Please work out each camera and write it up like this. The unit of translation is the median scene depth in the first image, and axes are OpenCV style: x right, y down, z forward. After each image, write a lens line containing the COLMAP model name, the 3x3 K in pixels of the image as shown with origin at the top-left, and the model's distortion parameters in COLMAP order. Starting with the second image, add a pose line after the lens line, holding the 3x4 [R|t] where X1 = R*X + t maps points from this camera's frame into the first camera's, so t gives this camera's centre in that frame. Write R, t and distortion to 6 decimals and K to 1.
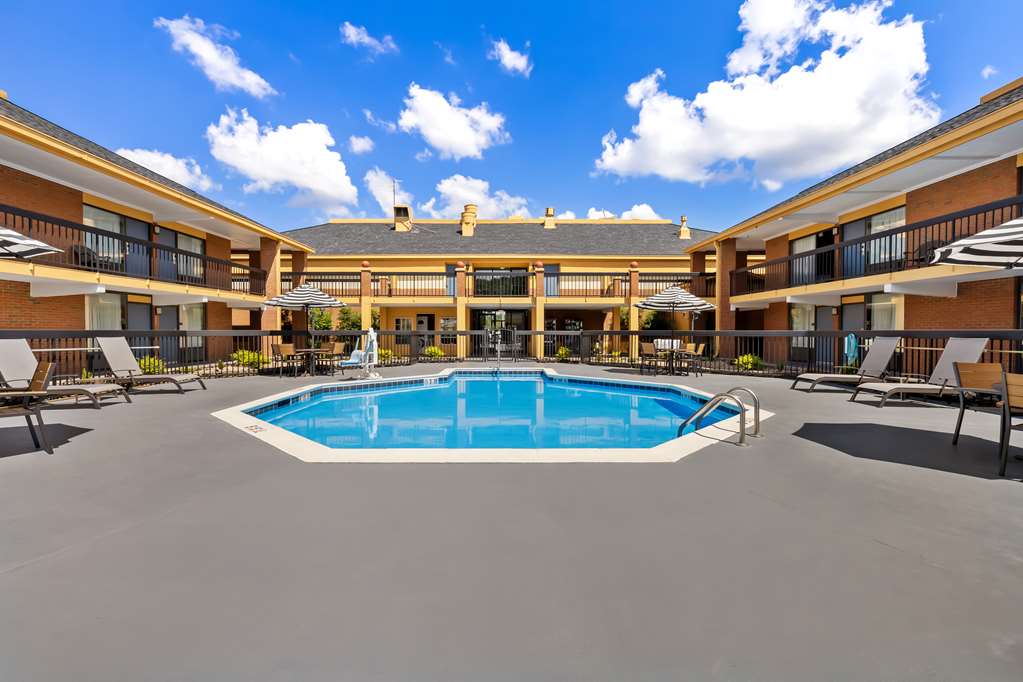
lens RADIAL K [[445.1, 0, 508.4], [0, 445.1, 337.0], [0, 0, 1]] dist [-0.001352, -0.000665]
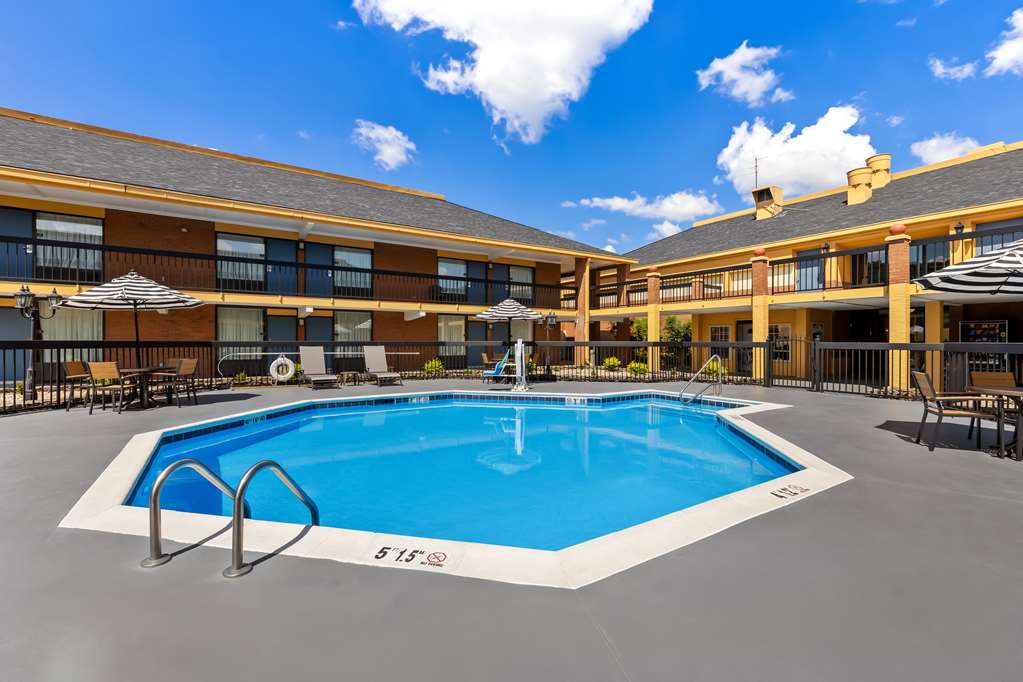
lens RADIAL K [[445.1, 0, 508.4], [0, 445.1, 337.0], [0, 0, 1]] dist [-0.001352, -0.000665]
pose [[0.530377, -0.006127, -0.847740, 0.401590], [-0.012885, 0.999800, -0.015287, -0.007971], [0.847664, 0.019031, 0.530192, 0.358521]]
